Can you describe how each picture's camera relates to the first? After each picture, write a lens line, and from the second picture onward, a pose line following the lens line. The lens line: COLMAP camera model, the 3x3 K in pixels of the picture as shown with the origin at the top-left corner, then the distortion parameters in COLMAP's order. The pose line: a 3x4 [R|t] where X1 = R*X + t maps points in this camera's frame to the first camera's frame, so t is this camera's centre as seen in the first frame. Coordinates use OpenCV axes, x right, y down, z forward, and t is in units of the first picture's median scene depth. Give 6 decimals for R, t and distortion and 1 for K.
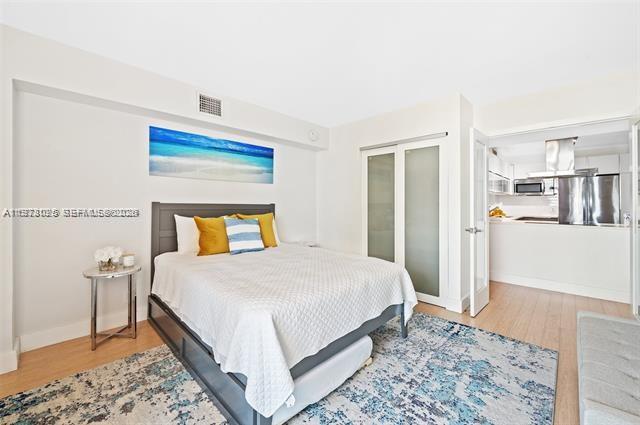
lens RADIAL K [[257.7, 0, 325.4], [0, 257.7, 199.6], [0, 0, 1]] dist [-0.009576, -0.001393]
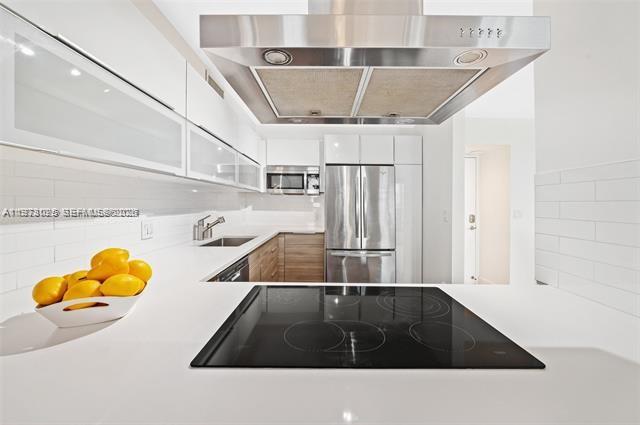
lens RADIAL K [[257.7, 0, 318.2], [0, 257.7, 209.5], [0, 0, 1]] dist [-0.009576, -0.001393]
pose [[0.726619, -0.012939, 0.686919, 0.430146], [-0.006230, 0.999657, 0.025420, 0.004319], [-0.687012, -0.022751, 0.726290, 0.509950]]
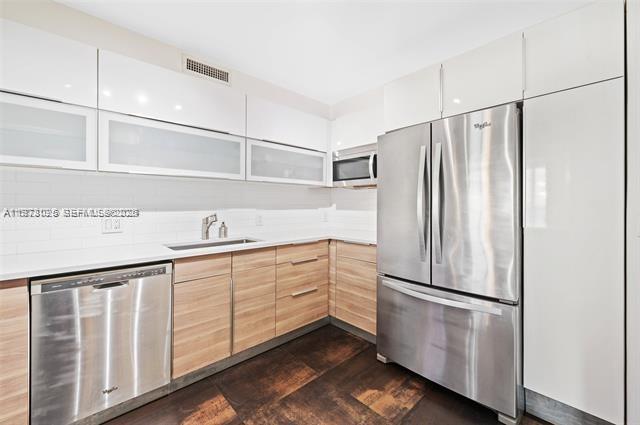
lens RADIAL K [[257.7, 0, 319.7], [0, 257.7, 204.5], [0, 0, 1]] dist [-0.009576, -0.001393]
pose [[0.998433, -0.006473, -0.055576, 0.740063], [0.006556, 0.999978, 0.001293, 0.012412], [0.055567, -0.001656, 0.998454, 0.553865]]
